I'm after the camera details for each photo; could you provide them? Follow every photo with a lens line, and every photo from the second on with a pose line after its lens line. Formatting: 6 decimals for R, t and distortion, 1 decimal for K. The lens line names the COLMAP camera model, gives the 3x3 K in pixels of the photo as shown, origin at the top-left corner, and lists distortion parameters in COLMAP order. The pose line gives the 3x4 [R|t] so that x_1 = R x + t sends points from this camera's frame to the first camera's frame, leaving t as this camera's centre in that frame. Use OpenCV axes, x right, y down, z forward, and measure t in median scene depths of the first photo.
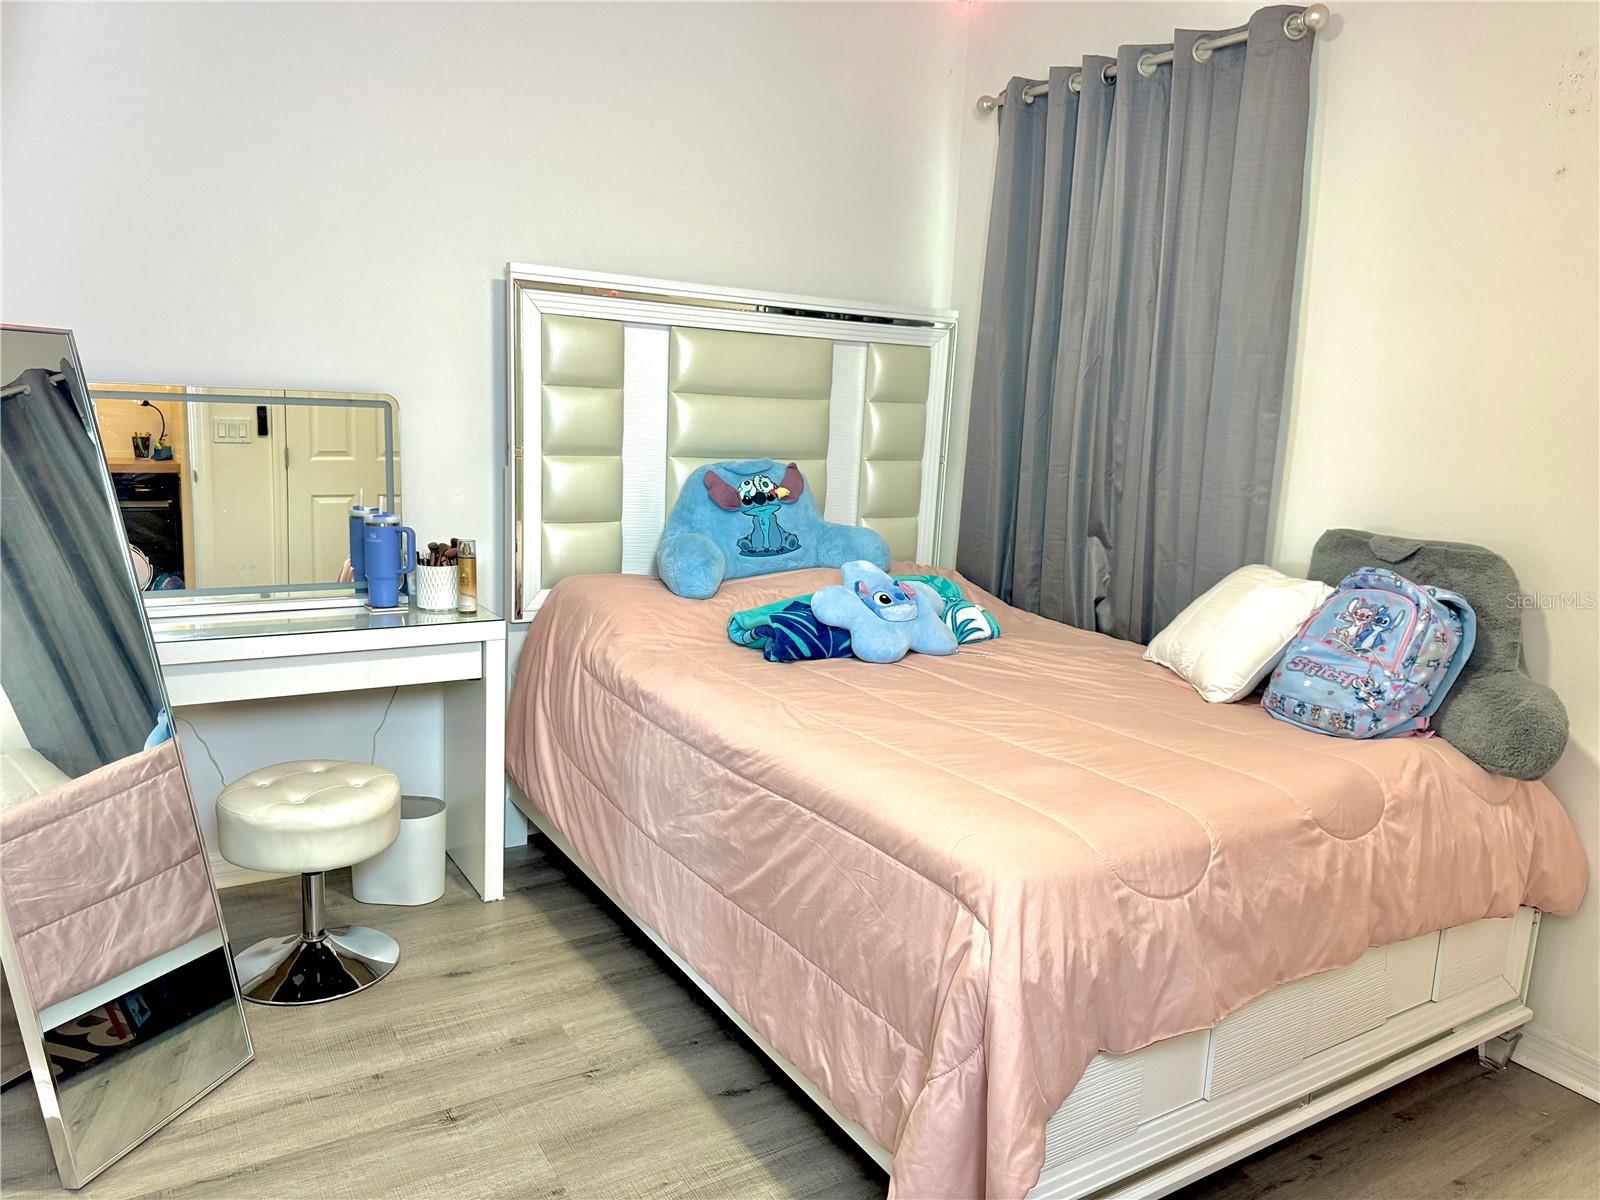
lens RADIAL K [[1131.0, 0, 798.8], [0, 1131.0, 597.4], [0, 0, 1]] dist [-0.000474, -0.000920]
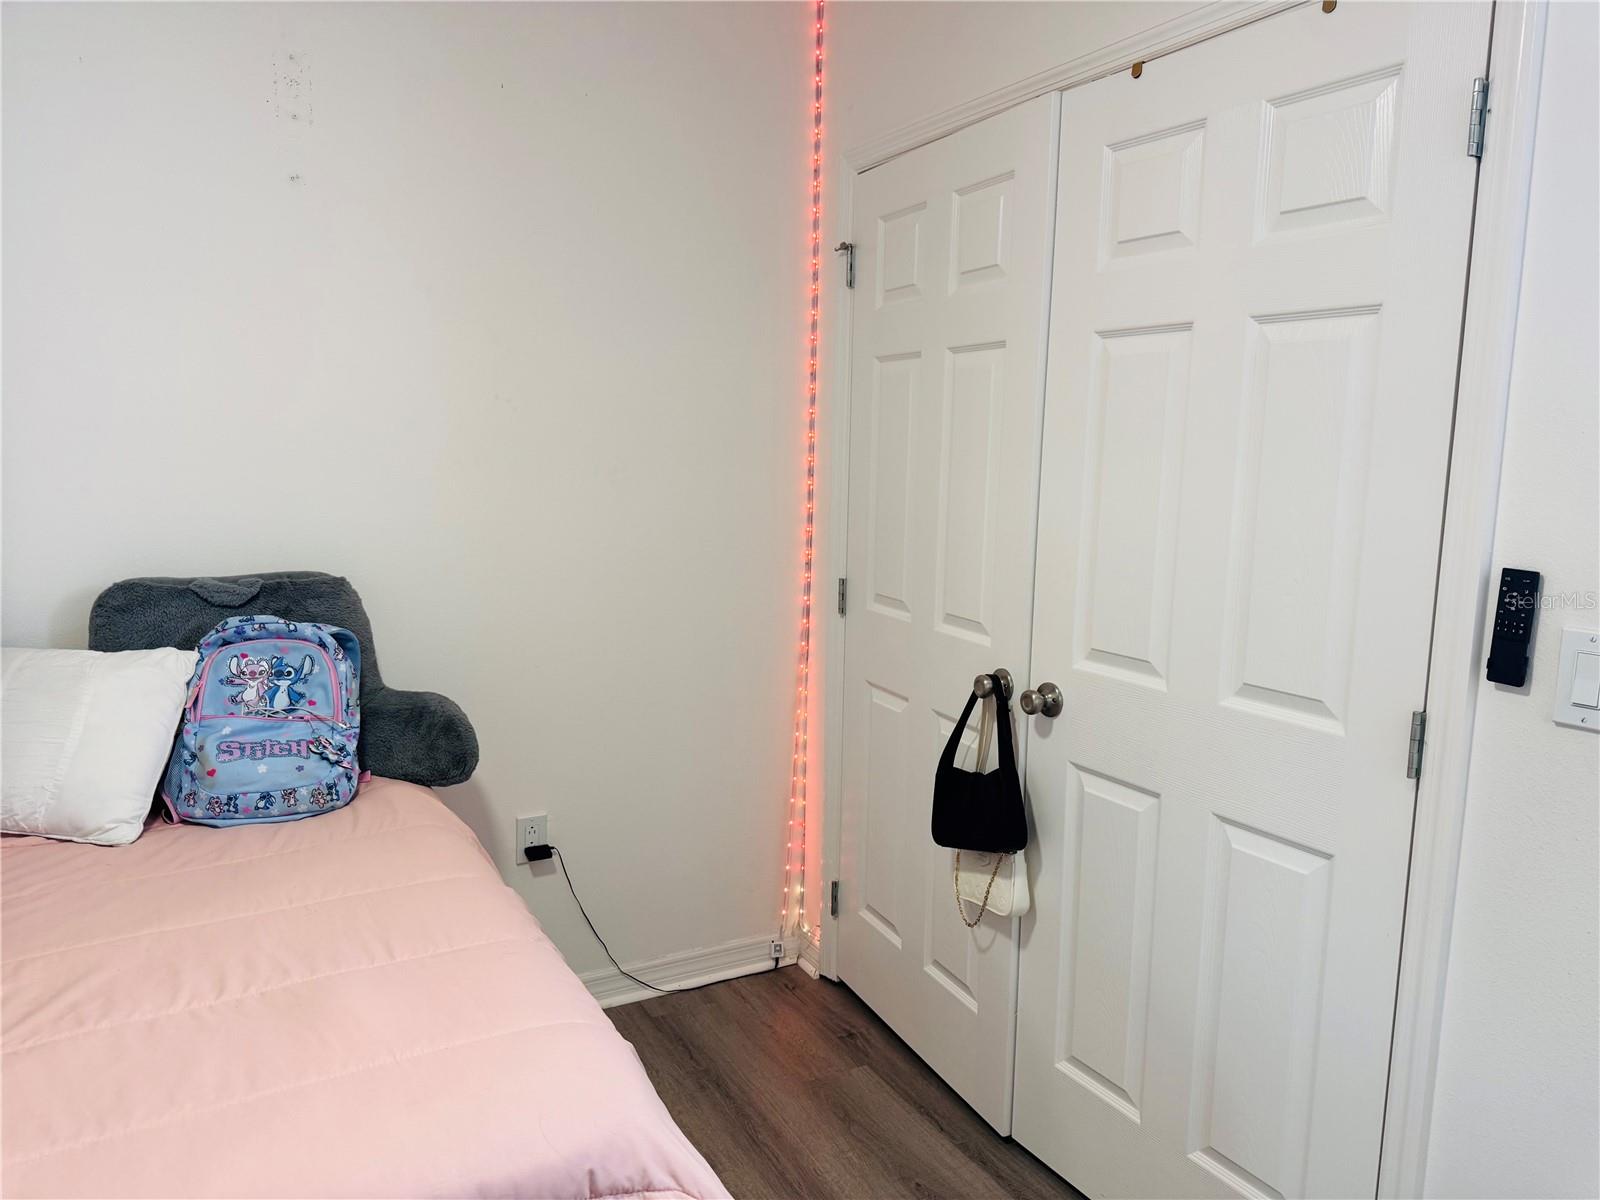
lens RADIAL K [[1131.0, 0, 797.7], [0, 1131.0, 601.4], [0, 0, 1]] dist [-0.000474, -0.000920]
pose [[0.042425, -0.181648, 0.982448, -0.313937], [0.152320, 0.973014, 0.173326, -0.124007], [-0.987420, 0.142293, 0.068949, 0.542120]]
